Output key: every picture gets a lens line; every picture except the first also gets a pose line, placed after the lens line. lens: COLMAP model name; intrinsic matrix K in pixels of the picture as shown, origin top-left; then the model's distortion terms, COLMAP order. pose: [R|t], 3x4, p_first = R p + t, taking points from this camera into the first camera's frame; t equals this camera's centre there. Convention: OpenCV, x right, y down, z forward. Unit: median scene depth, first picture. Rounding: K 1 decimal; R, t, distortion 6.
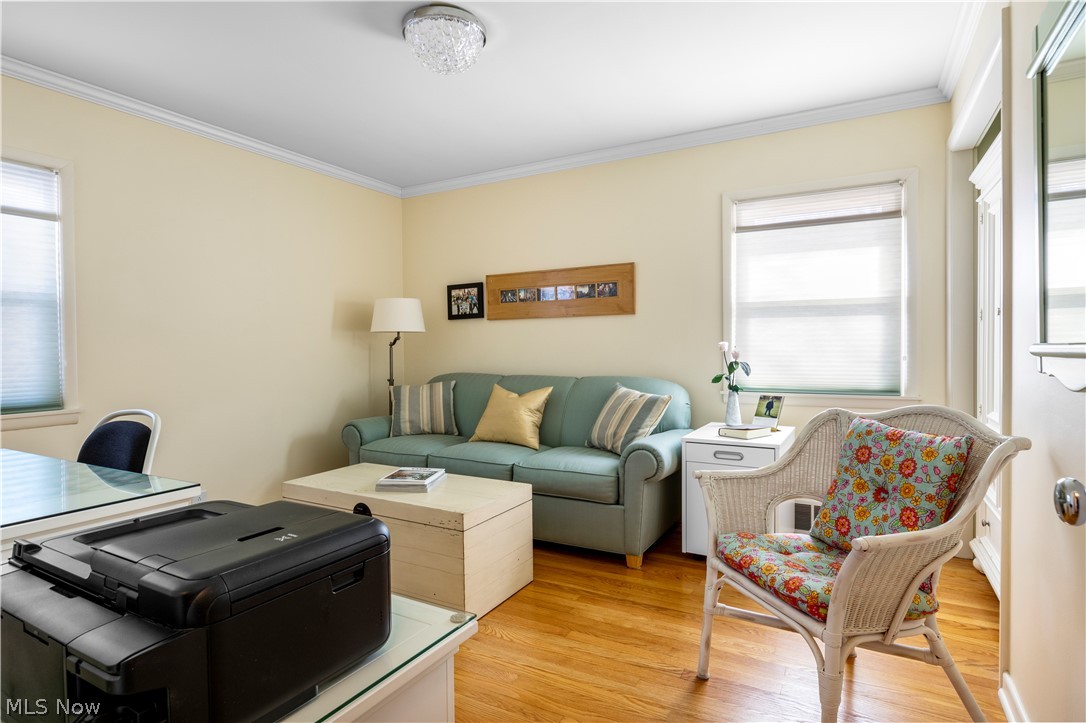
lens RADIAL K [[561.9, 0, 543.0], [0, 561.9, 361.5], [0, 0, 1]] dist [0.014002, 0.000275]
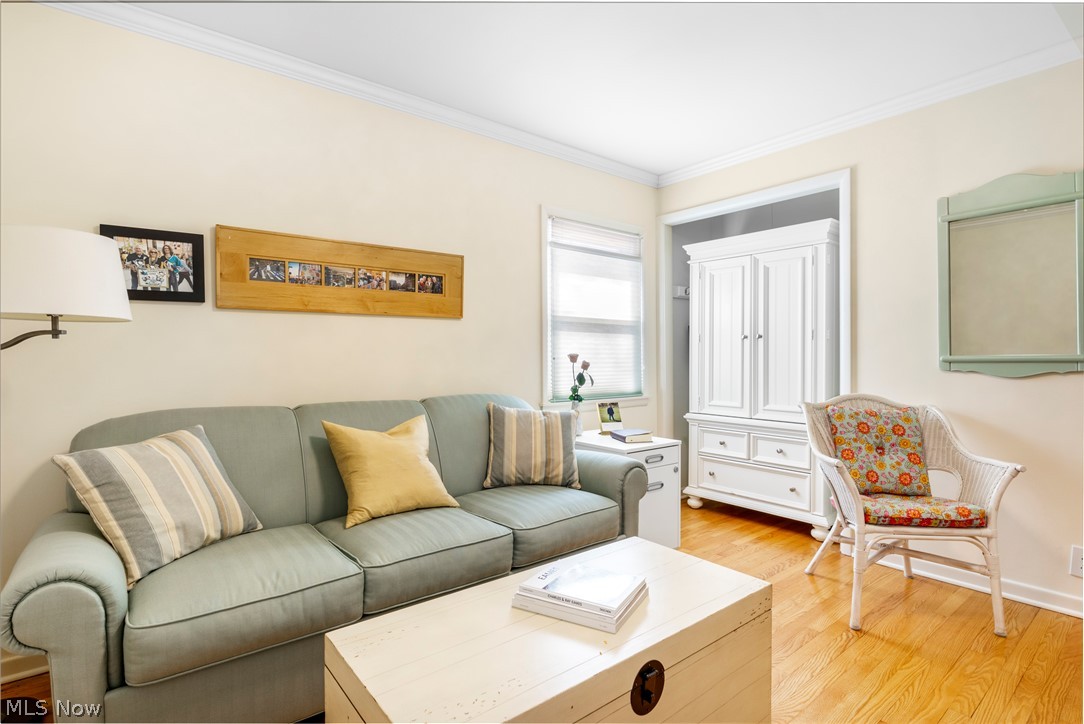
lens RADIAL K [[552.6, 0, 542.0], [0, 552.6, 362.0], [0, 0, 1]] dist [-0.002630, -0.000077]
pose [[0.372449, -0.001558, 0.928051, -0.531519], [0.024967, 0.999653, -0.008341, -0.010729], [-0.927717, 0.026277, 0.372359, 0.579843]]
